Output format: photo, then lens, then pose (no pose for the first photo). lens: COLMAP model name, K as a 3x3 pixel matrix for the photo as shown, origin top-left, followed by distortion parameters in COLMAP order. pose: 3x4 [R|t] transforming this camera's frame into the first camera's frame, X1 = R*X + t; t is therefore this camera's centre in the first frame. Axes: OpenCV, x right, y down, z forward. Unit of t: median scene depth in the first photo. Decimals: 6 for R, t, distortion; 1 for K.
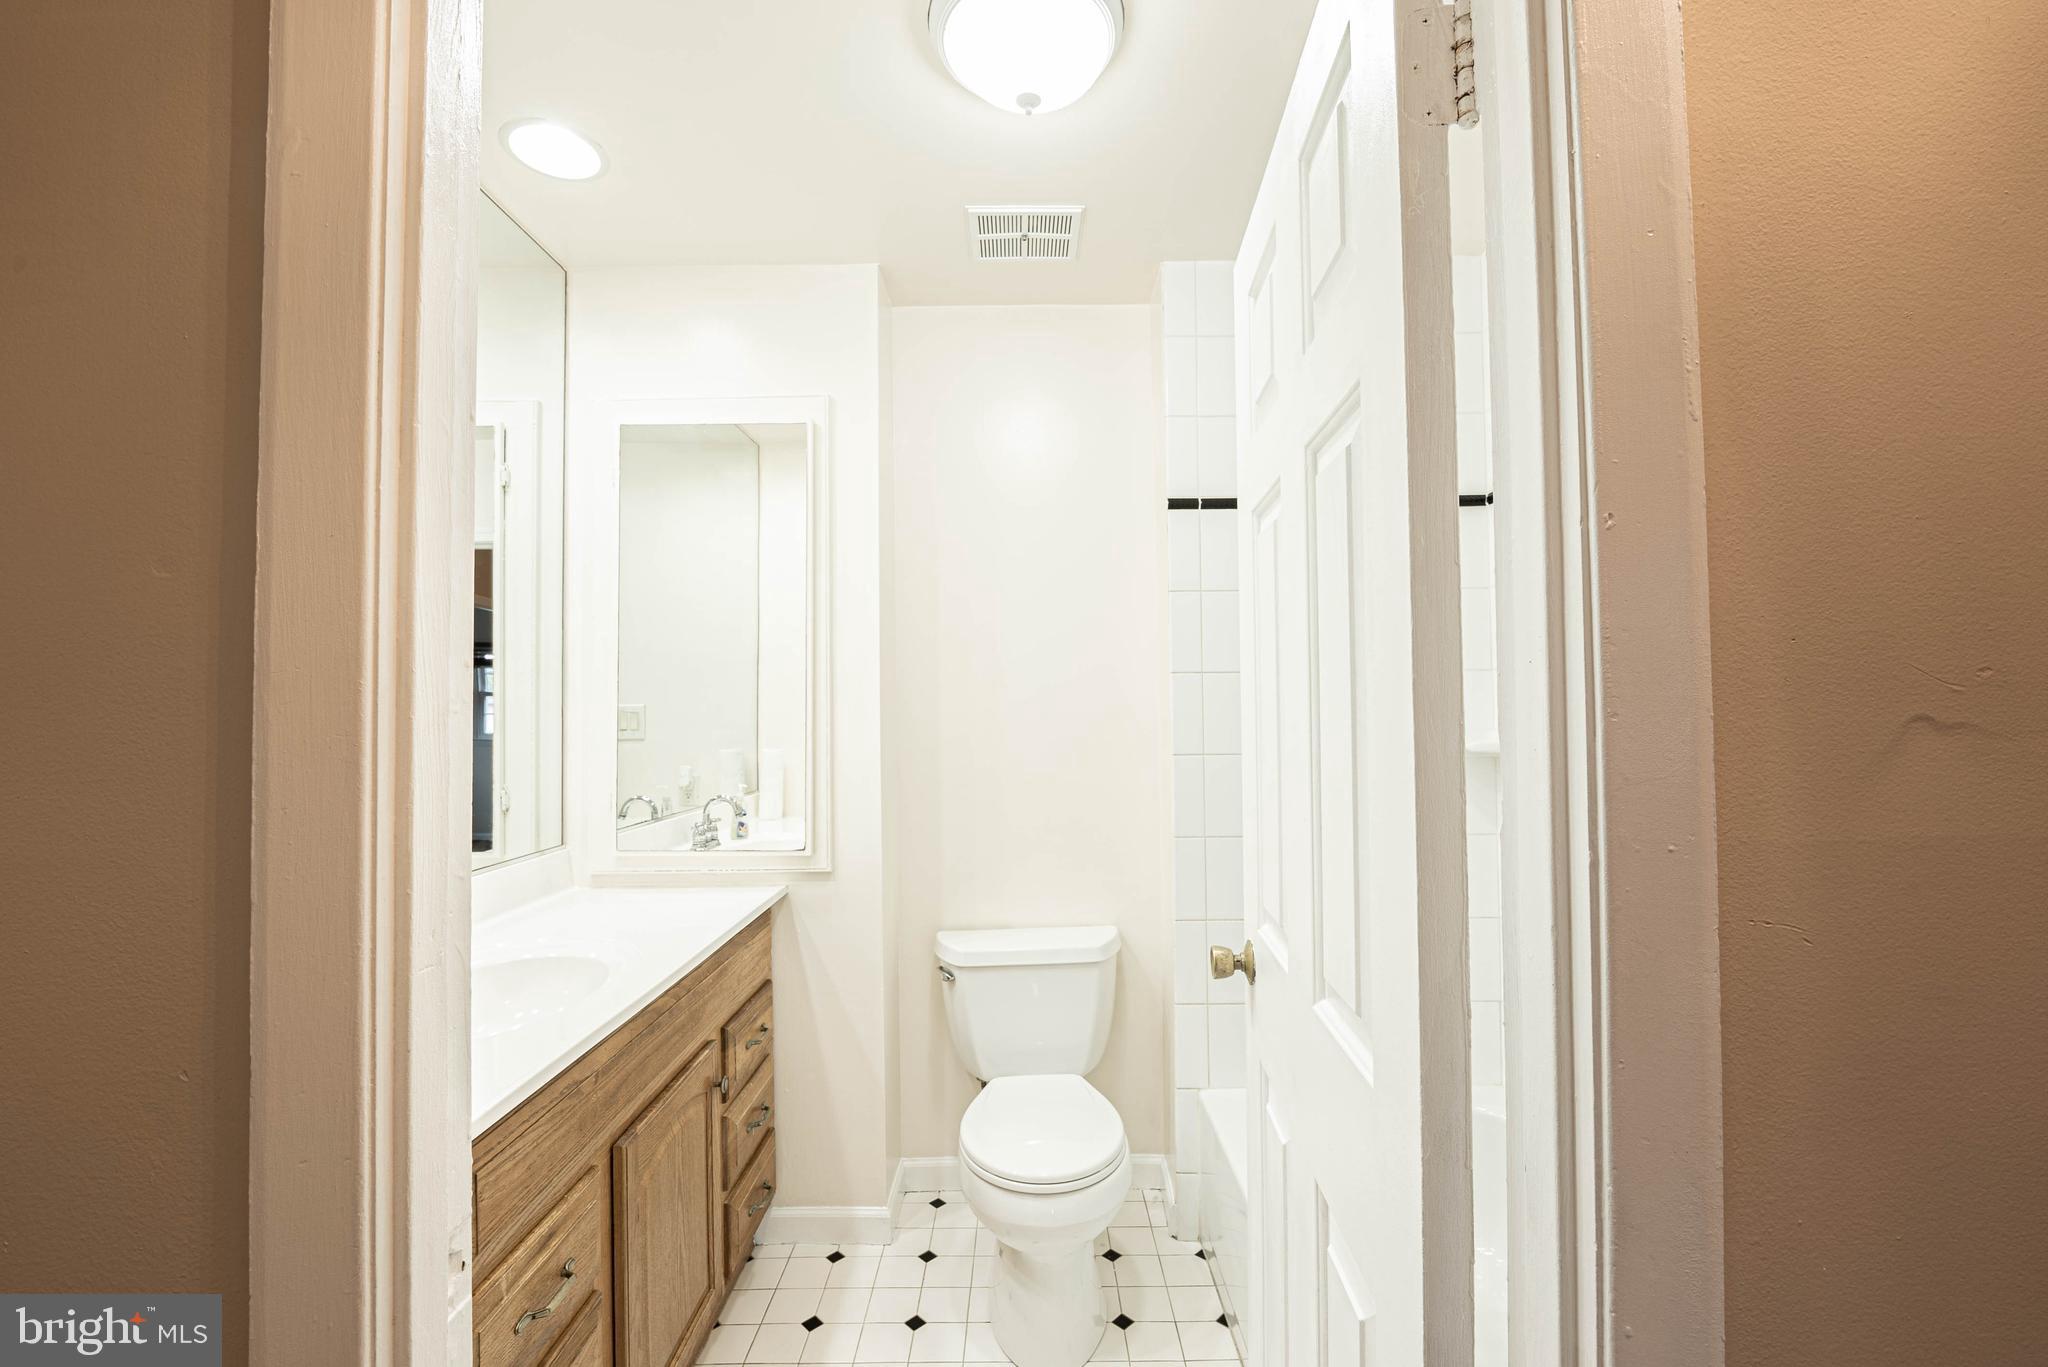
lens RADIAL K [[834.1, 0, 1025.9], [0, 834.1, 688.9], [0, 0, 1]] dist [-0.007496, -0.001472]
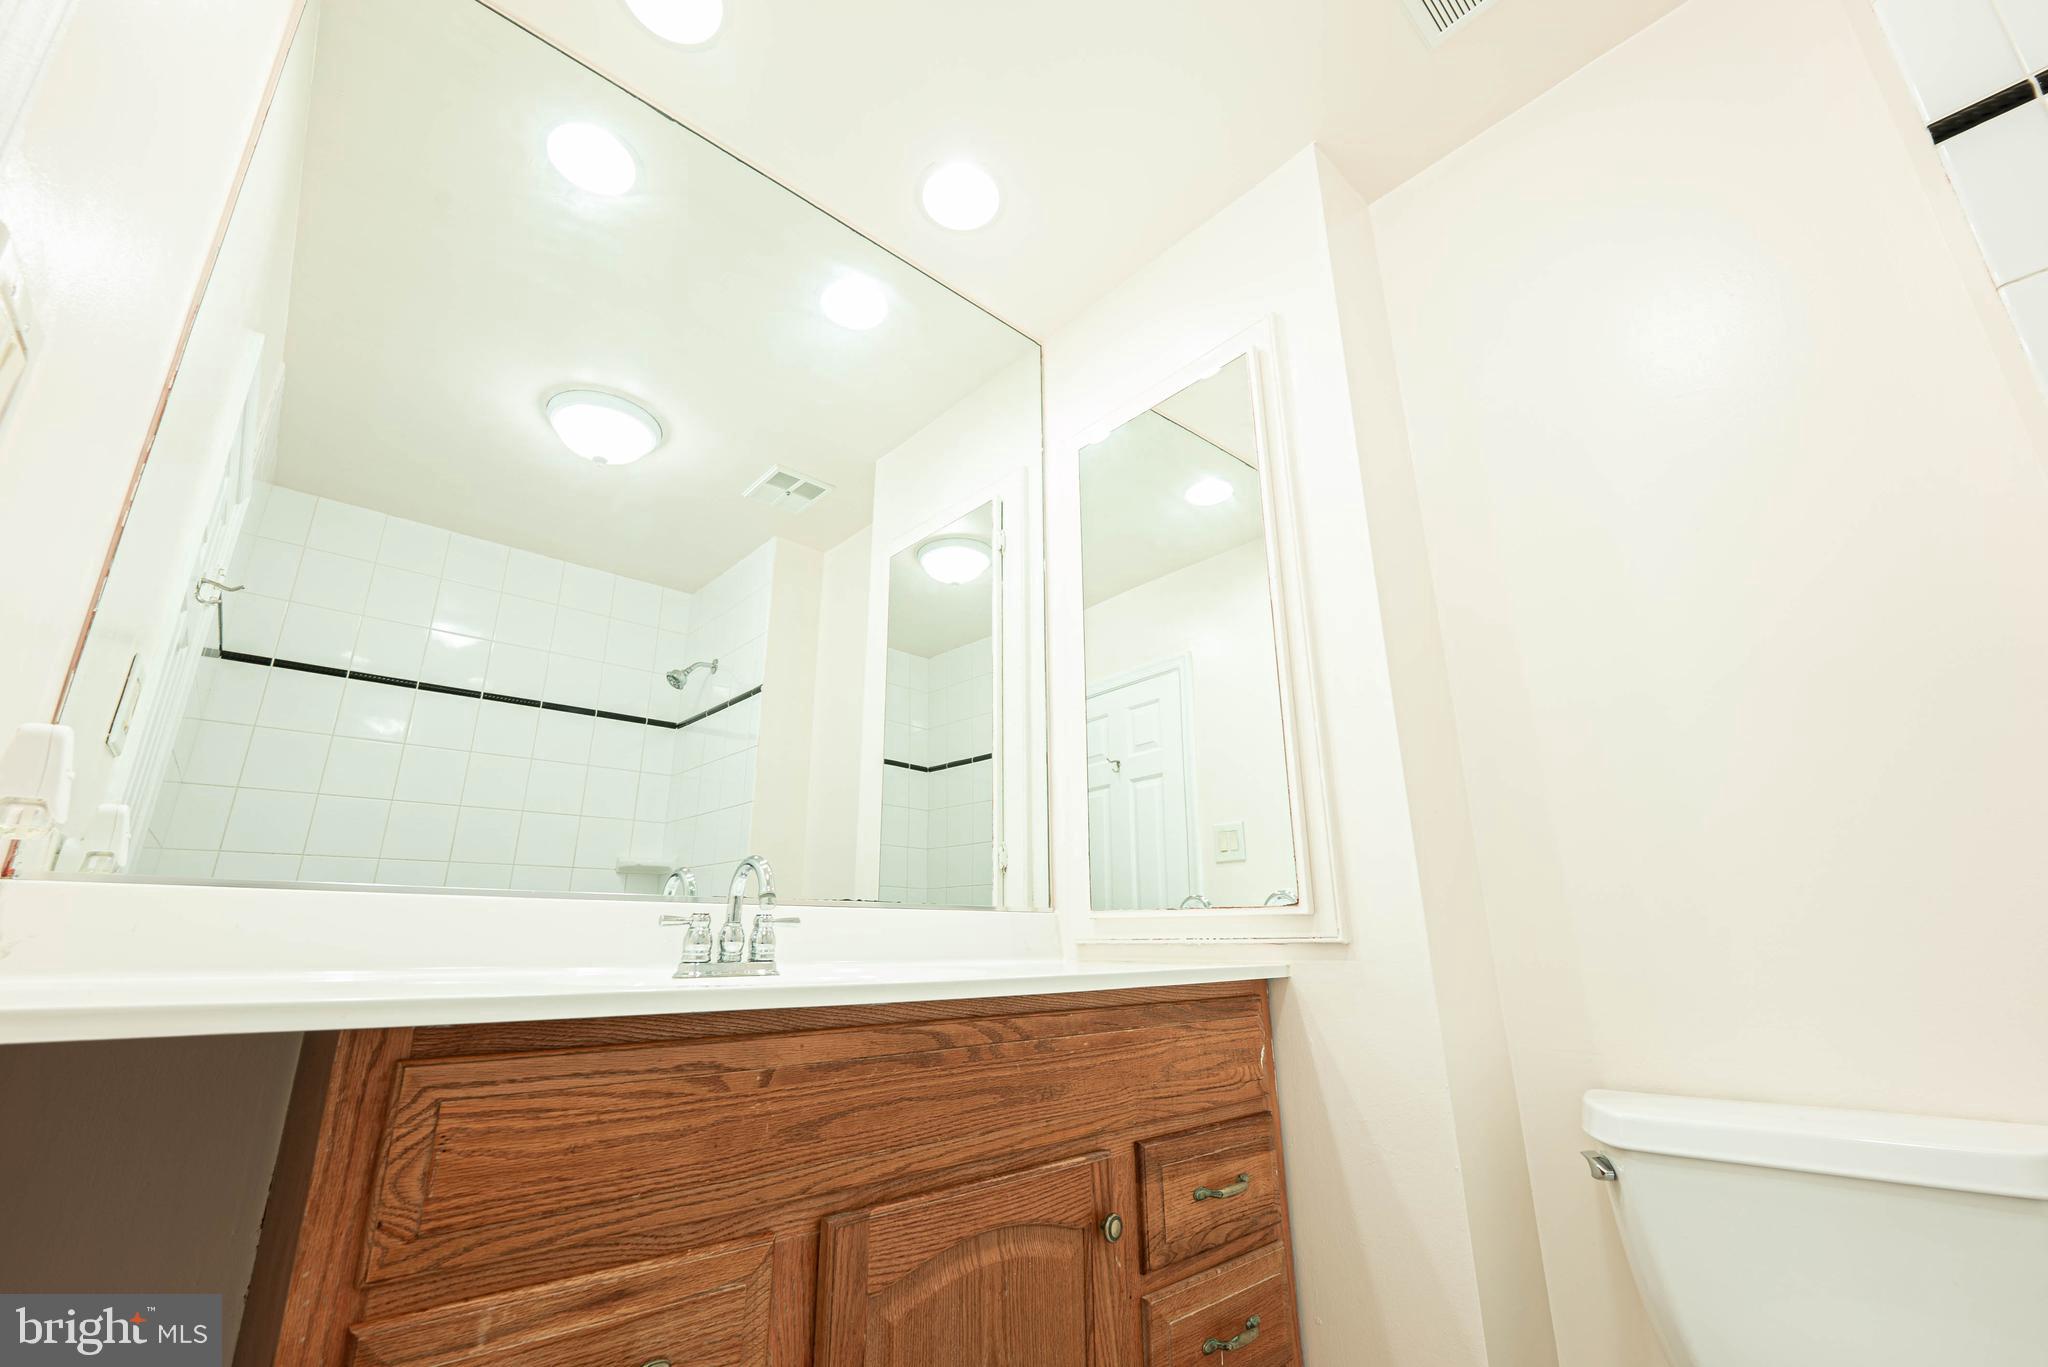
lens RADIAL K [[834.1, 0, 1023.3], [0, 834.1, 685.1], [0, 0, 1]] dist [-0.007496, -0.001472]
pose [[0.668393, -0.212060, -0.712938, 0.095299], [0.019715, 0.963212, -0.268020, 0.197844], [0.743547, 0.165087, 0.647985, 0.379800]]
